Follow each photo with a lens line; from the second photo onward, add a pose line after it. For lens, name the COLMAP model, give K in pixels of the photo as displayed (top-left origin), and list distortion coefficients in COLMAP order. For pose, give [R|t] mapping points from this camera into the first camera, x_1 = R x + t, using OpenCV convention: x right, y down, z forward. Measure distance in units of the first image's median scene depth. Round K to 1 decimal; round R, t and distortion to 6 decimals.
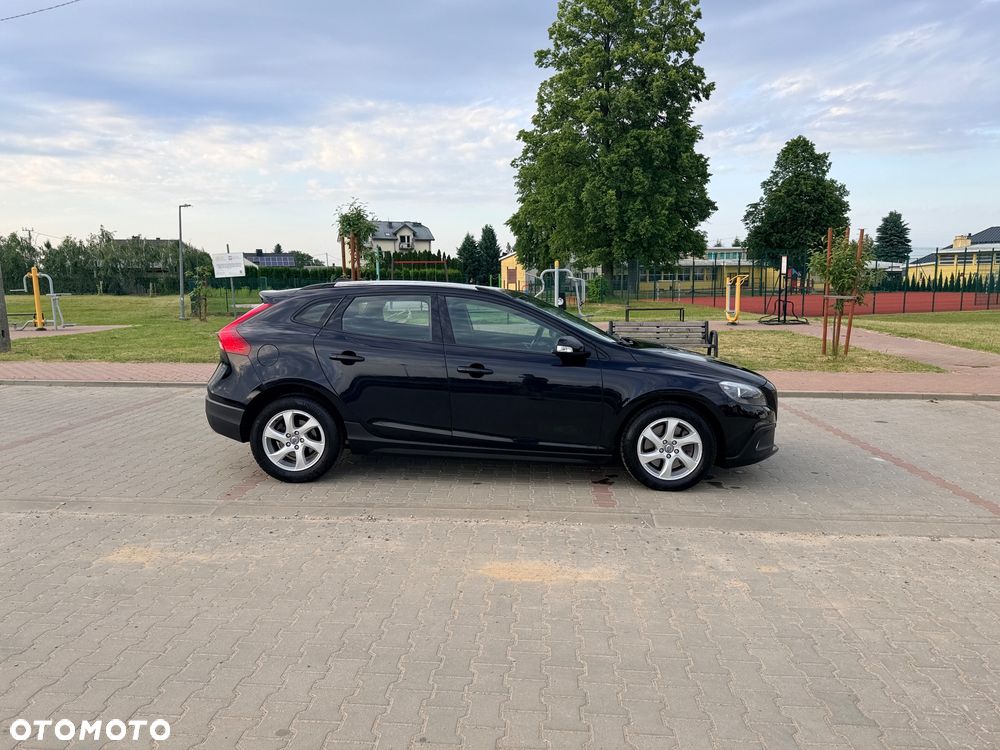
lens RADIAL K [[718.9, 0, 502.3], [0, 718.9, 370.0], [0, 0, 1]] dist [0.041640, -0.050577]
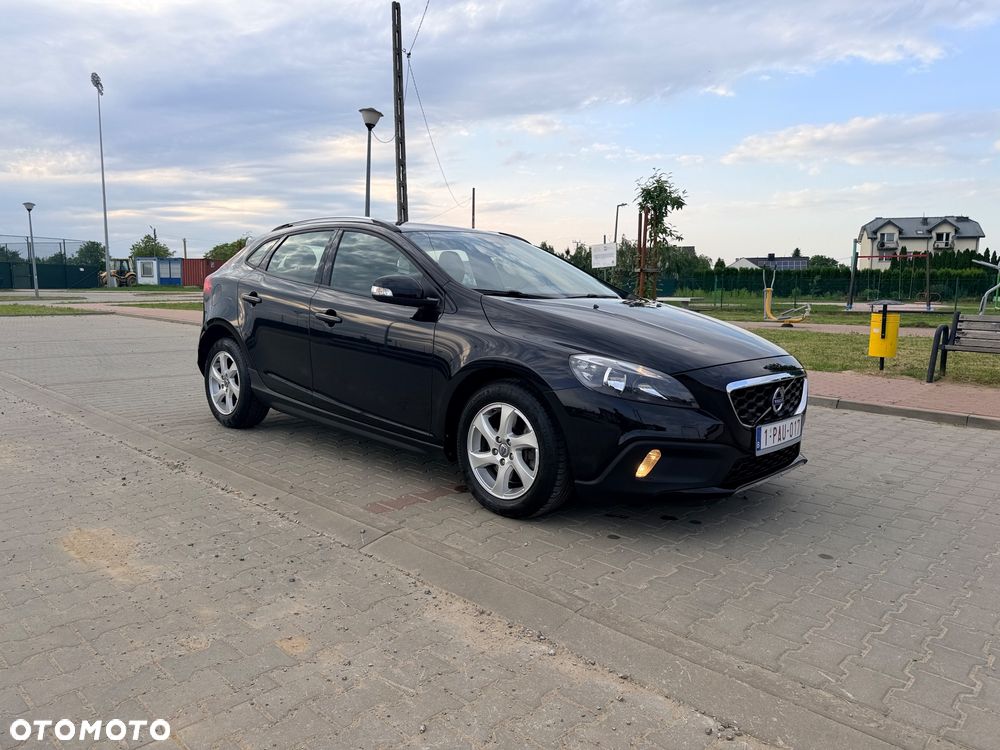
lens RADIAL K [[718.4, 0, 514.7], [0, 718.4, 367.0], [0, 0, 1]] dist [0.044263, -0.056890]
pose [[0.760220, 0.082662, -0.644386, 0.096866], [-0.092982, 0.995505, 0.018008, 0.003168], [0.642978, 0.046227, 0.764489, 0.075281]]
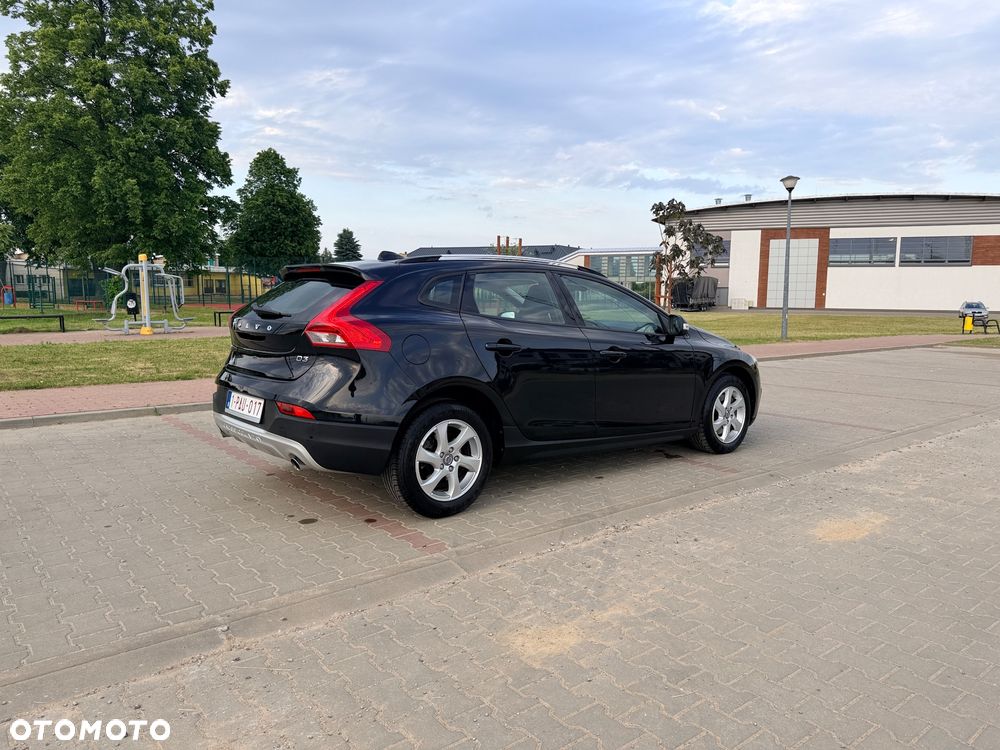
lens RADIAL K [[713.6, 0, 507.5], [0, 713.6, 360.9], [0, 0, 1]] dist [0.054237, -0.061111]
pose [[0.729380, -0.056241, 0.681793, -0.112890], [0.073303, 0.997302, 0.003849, -0.000556], [-0.680170, 0.047170, 0.731535, 0.061607]]
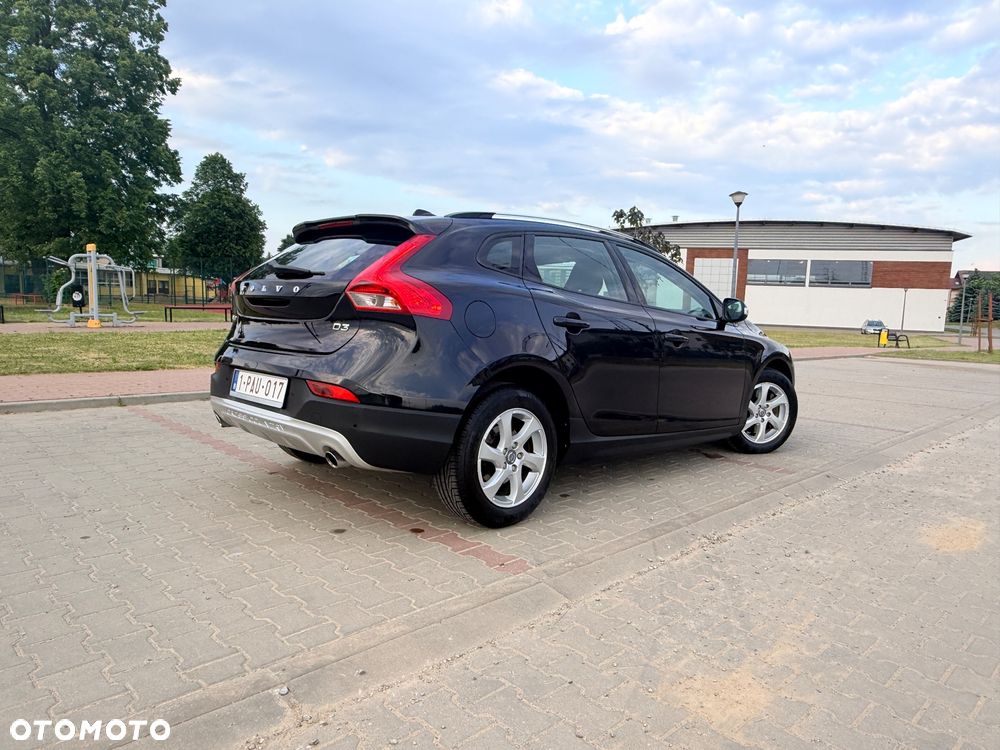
lens RADIAL K [[680.3, 0, 499.2], [0, 680.3, 370.1], [0, 0, 1]] dist [-0.002464, 0.006756]
pose [[0.670185, -0.045415, 0.740803, -0.109775], [0.054930, 0.998424, 0.011515, 0.002420], [-0.740159, 0.032975, 0.671623, 0.092711]]
